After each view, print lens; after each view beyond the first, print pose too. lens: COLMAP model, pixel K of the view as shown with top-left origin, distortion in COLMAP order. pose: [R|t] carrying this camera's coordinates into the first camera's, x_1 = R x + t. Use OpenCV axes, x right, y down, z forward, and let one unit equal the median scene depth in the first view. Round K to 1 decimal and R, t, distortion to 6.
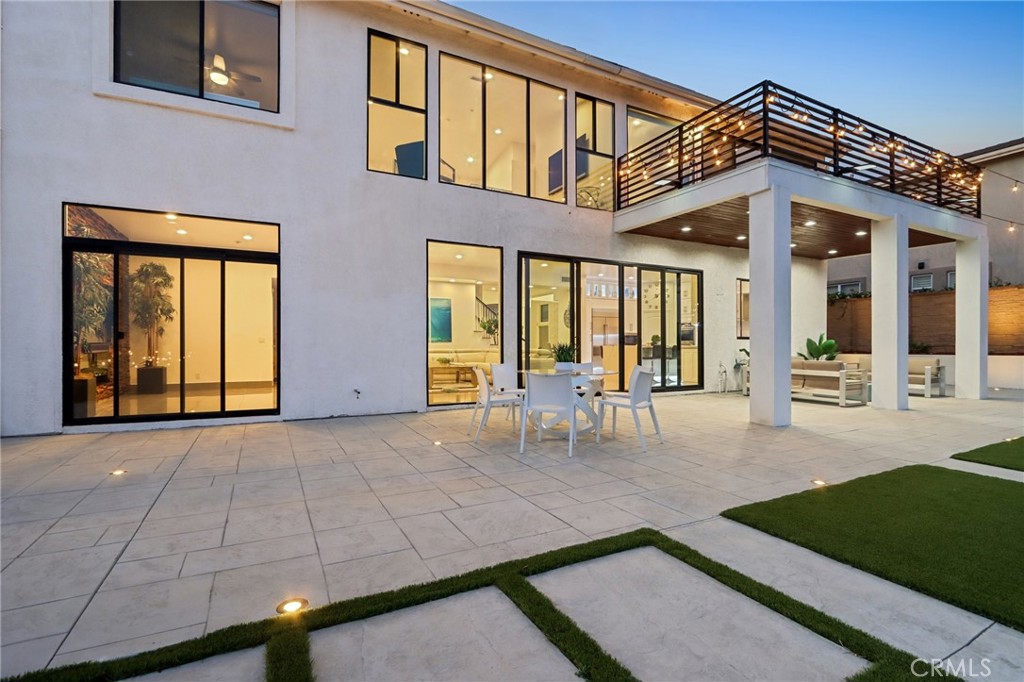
lens RADIAL K [[479.7, 0, 507.6], [0, 479.7, 343.9], [0, 0, 1]] dist [-0.016945, 0.003898]
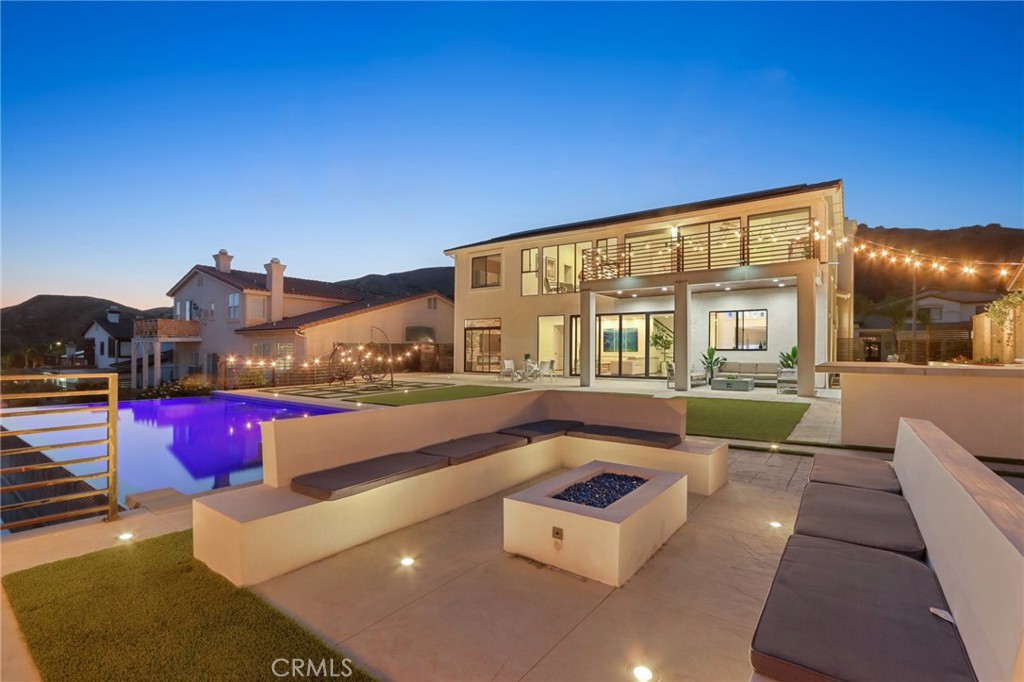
lens RADIAL K [[479.7, 0, 508.0], [0, 479.7, 346.7], [0, 0, 1]] dist [-0.016945, 0.003898]
pose [[0.441830, -0.003747, -0.897091, 2.673333], [-0.002876, 0.999980, -0.005593, -0.020396], [0.897094, 0.005051, 0.441811, -0.492013]]
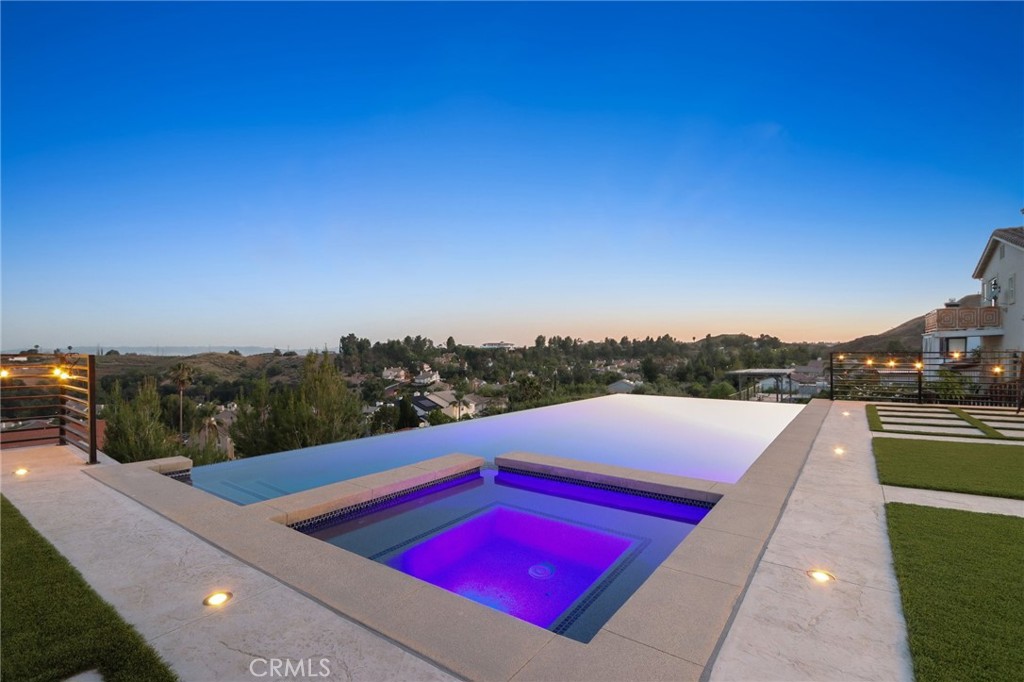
lens RADIAL K [[479.7, 0, 509.3], [0, 479.7, 340.7], [0, 0, 1]] dist [-0.016945, 0.003898]
pose [[-0.893482, -0.004936, -0.449071, 1.744172], [0.005965, 0.999721, -0.022856, 0.008063], [0.449059, -0.023100, -0.893204, 0.282608]]
